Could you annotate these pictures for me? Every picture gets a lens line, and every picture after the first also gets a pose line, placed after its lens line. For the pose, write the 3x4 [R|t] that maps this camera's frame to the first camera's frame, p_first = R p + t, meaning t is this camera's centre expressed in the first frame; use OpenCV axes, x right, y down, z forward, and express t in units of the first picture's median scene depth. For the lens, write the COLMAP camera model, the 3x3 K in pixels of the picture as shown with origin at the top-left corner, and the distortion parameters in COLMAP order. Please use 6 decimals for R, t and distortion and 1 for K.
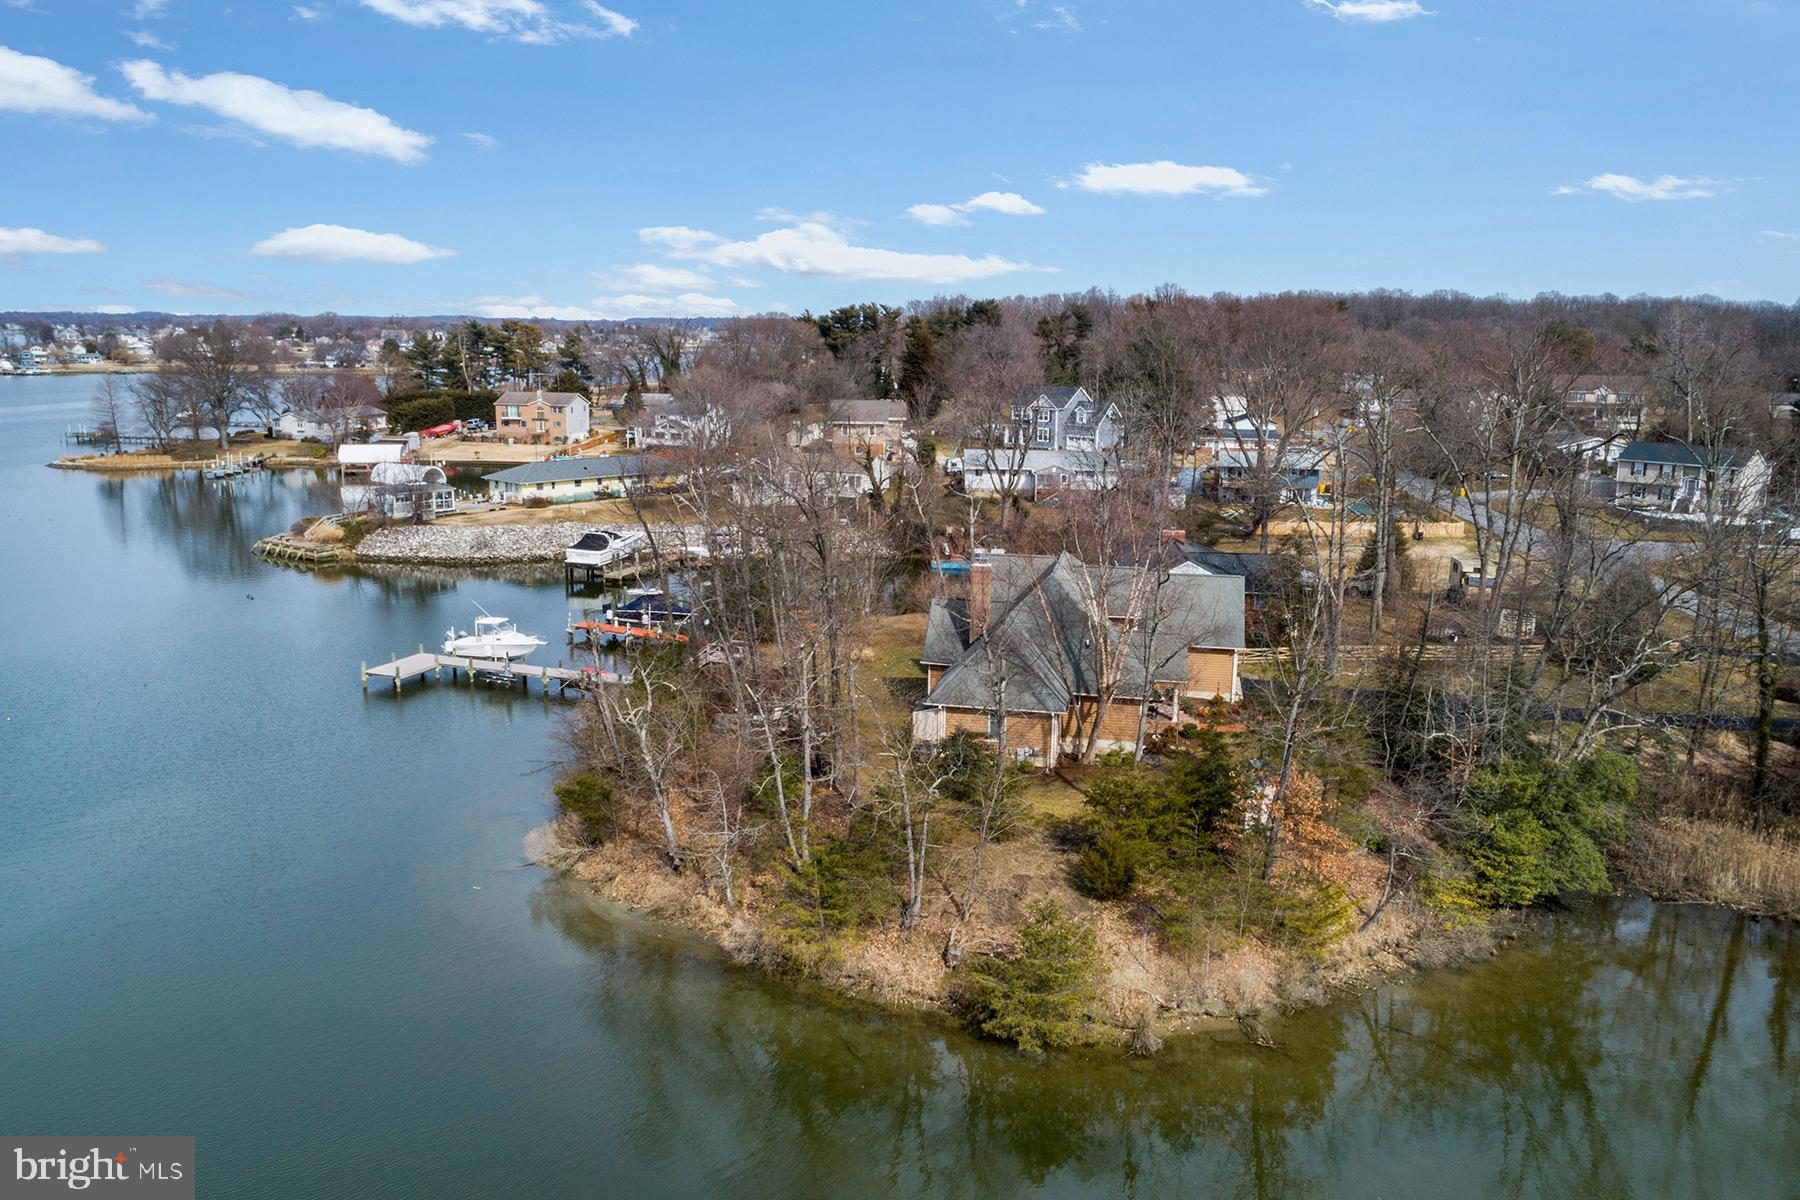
lens RADIAL K [[1418.3, 0, 901.3], [0, 1418.3, 596.7], [0, 0, 1]] dist [-0.009482, -0.004875]
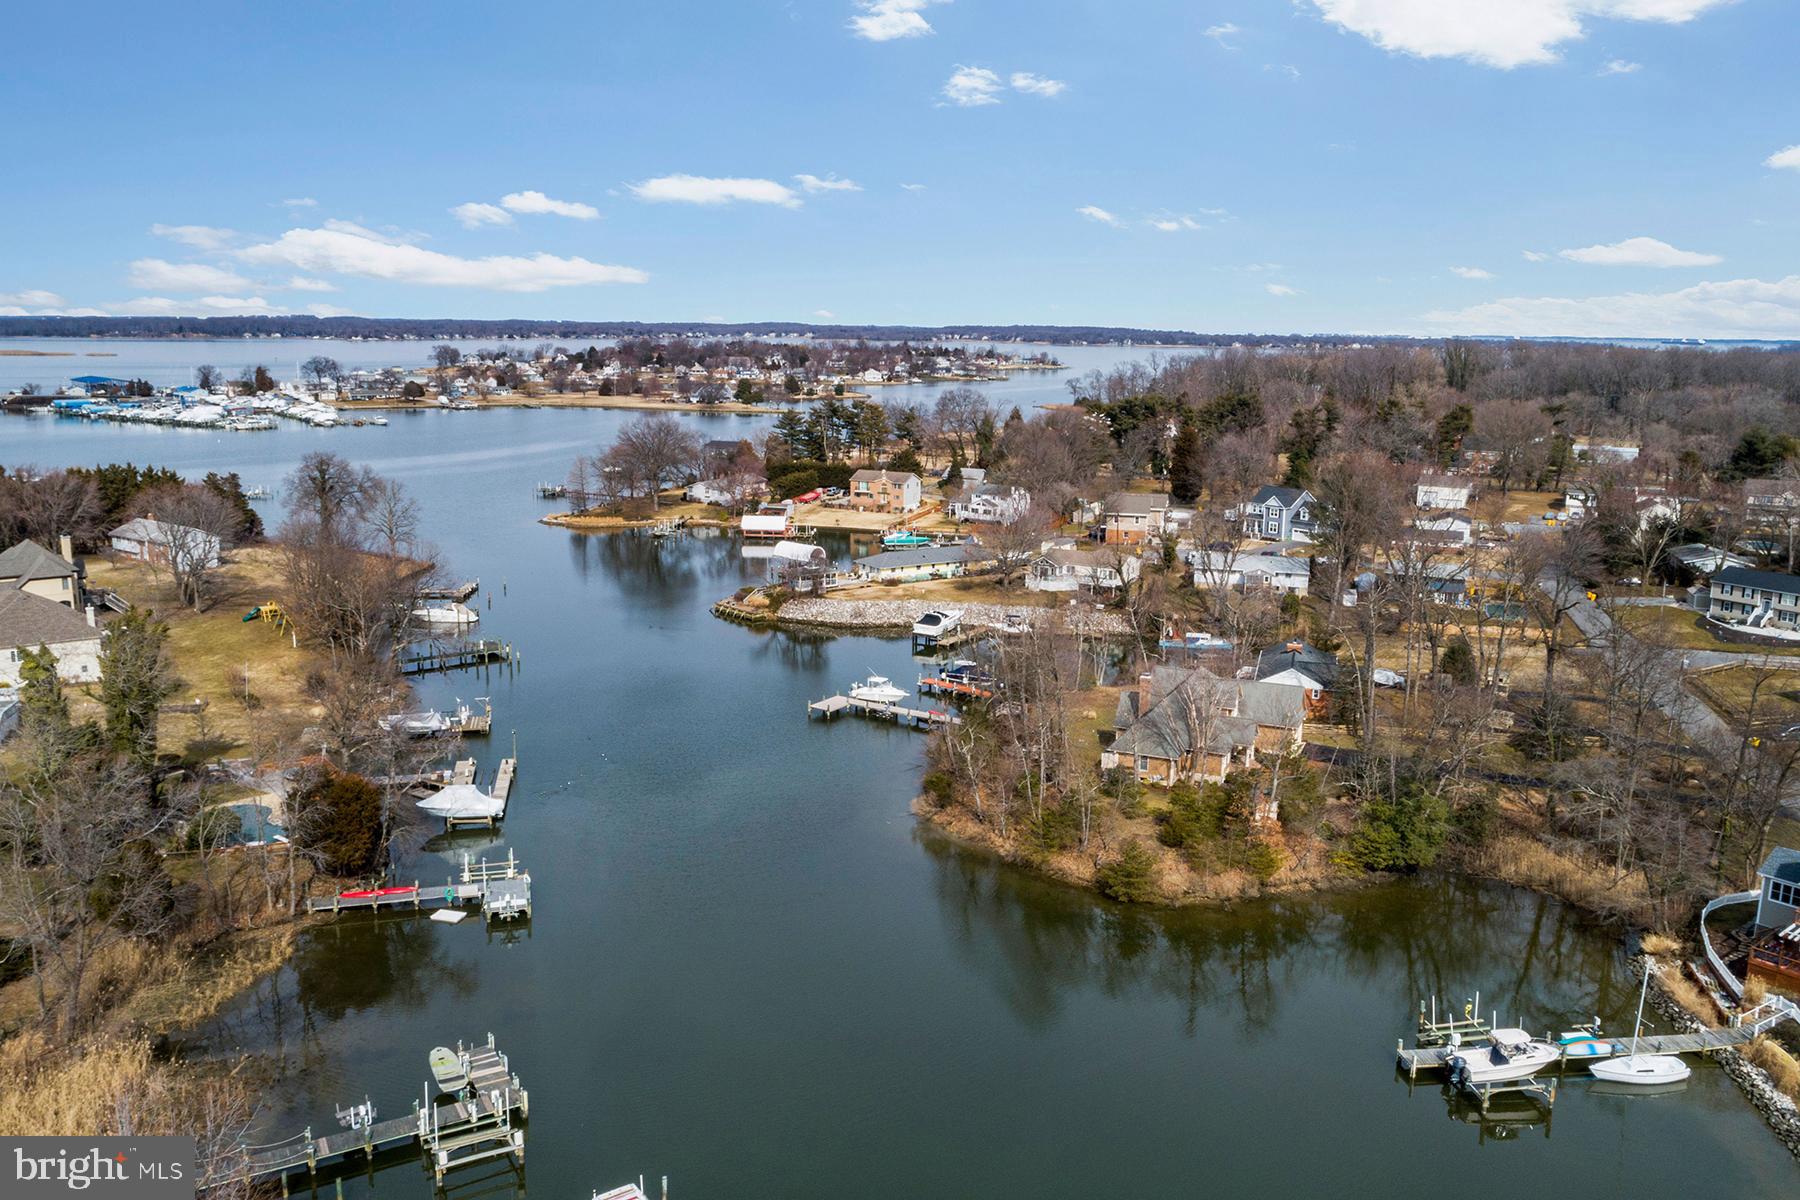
lens RADIAL K [[1418.3, 0, 900.2], [0, 1418.3, 594.4], [0, 0, 1]] dist [-0.009482, -0.004875]
pose [[0.976482, 0.042795, -0.211307, 0.065897], [-0.043711, 0.999044, 0.000337, -0.059524], [0.211119, 0.008908, 0.977420, -0.460239]]
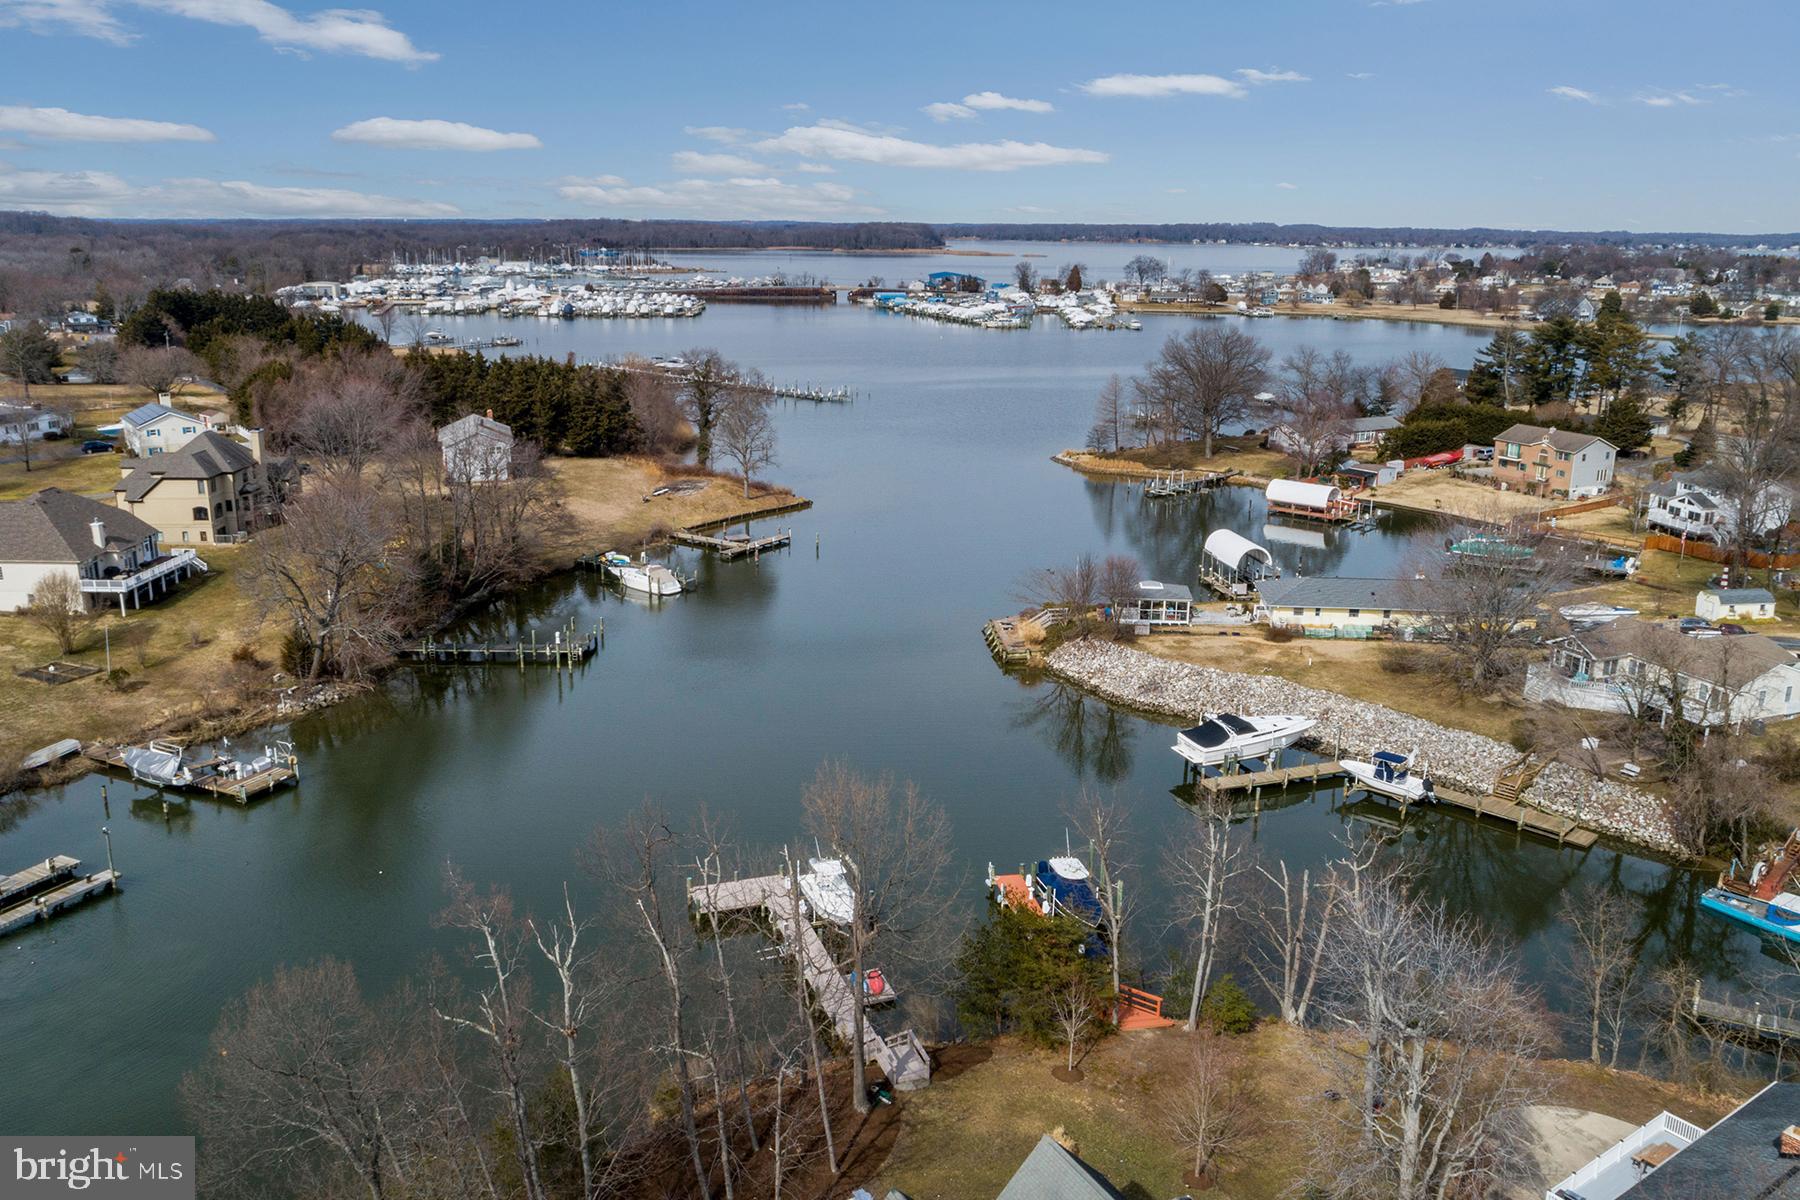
lens RADIAL K [[1418.3, 0, 898.4], [0, 1418.3, 610.7], [0, 0, 1]] dist [-0.009482, -0.004875]
pose [[0.645286, 0.201053, -0.737010, 0.218974], [-0.150875, 0.979285, 0.135047, -0.170469], [0.748894, 0.024052, 0.662253, 0.321296]]
